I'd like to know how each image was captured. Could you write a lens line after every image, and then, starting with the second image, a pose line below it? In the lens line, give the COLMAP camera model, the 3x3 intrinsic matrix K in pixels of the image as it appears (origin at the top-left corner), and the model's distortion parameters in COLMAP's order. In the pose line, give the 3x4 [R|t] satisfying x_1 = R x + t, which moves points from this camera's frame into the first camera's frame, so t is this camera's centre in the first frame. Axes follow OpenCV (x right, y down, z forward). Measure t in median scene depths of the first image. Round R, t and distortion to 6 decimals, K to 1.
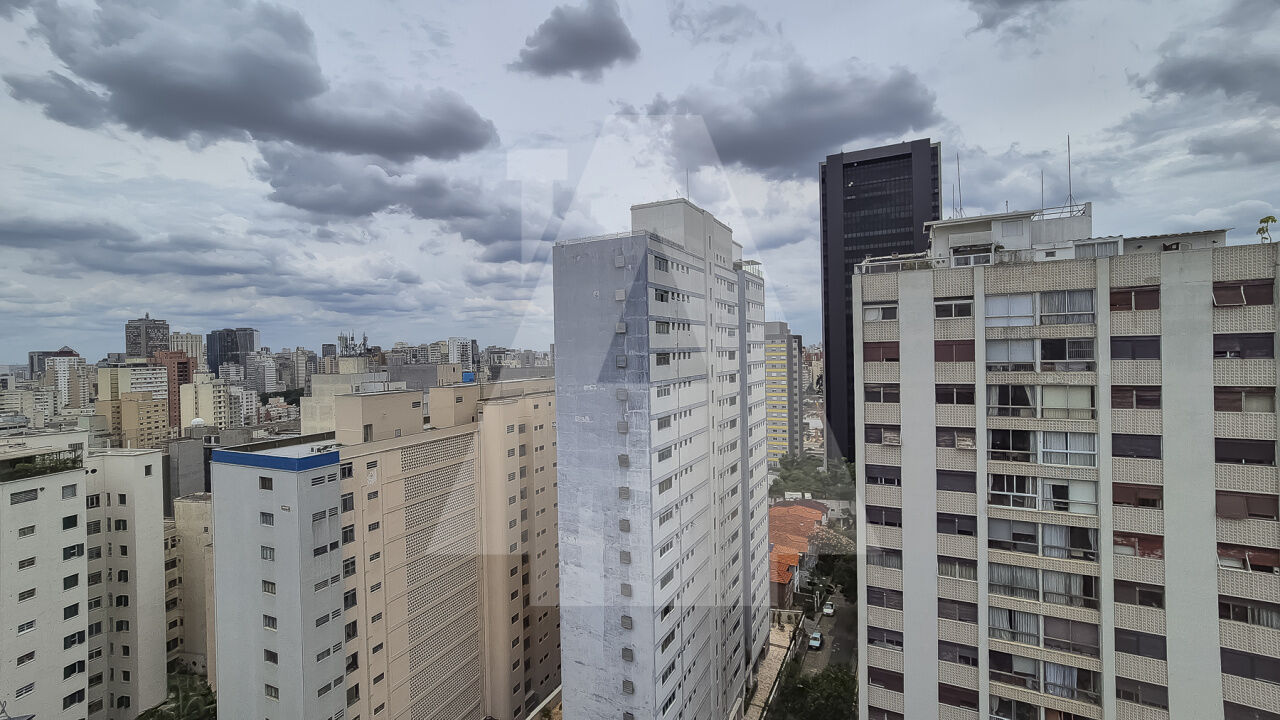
lens RADIAL K [[525.6, 0, 643.8], [0, 525.6, 358.1], [0, 0, 1]] dist [-0.002189, 0.004704]
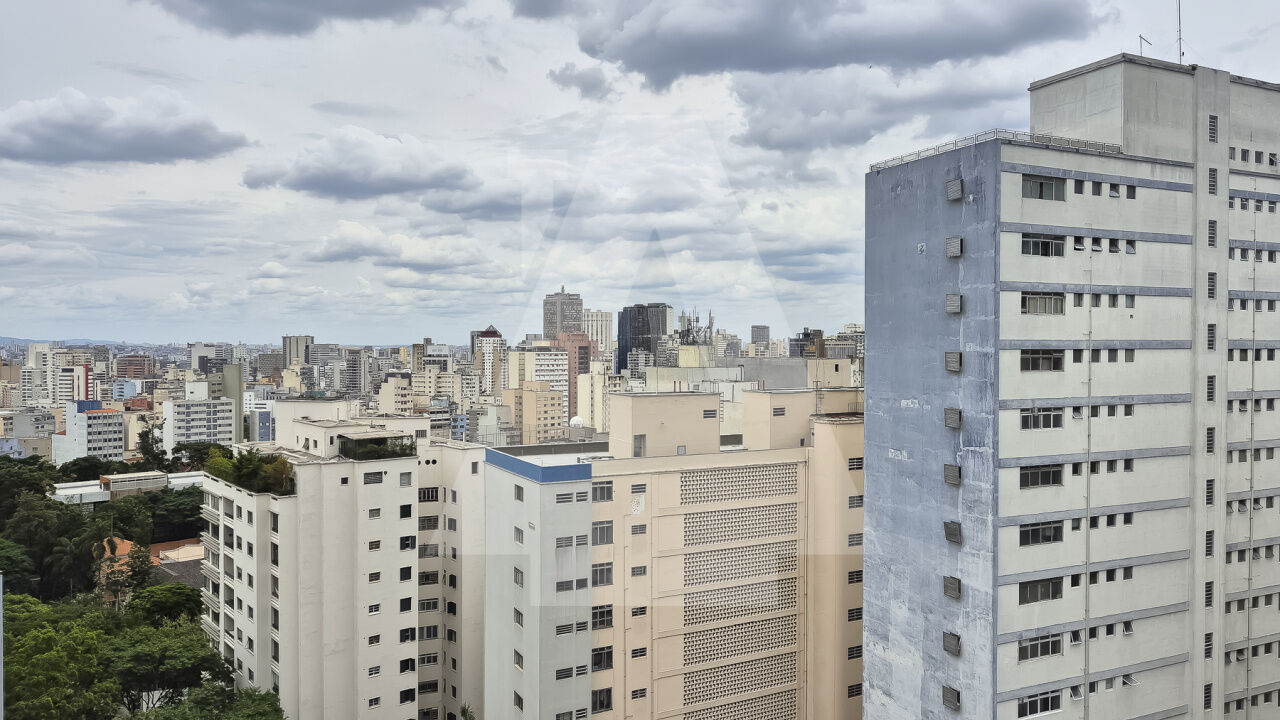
lens RADIAL K [[875.8, 0, 645.8], [0, 875.8, 356.0], [0, 0, 1]] dist [0.003579, -0.000676]
pose [[0.788496, 0.030074, -0.614305, 0.258001], [-0.026586, 0.999537, 0.014810, -0.004954], [0.614466, 0.004654, 0.788930, 0.021950]]
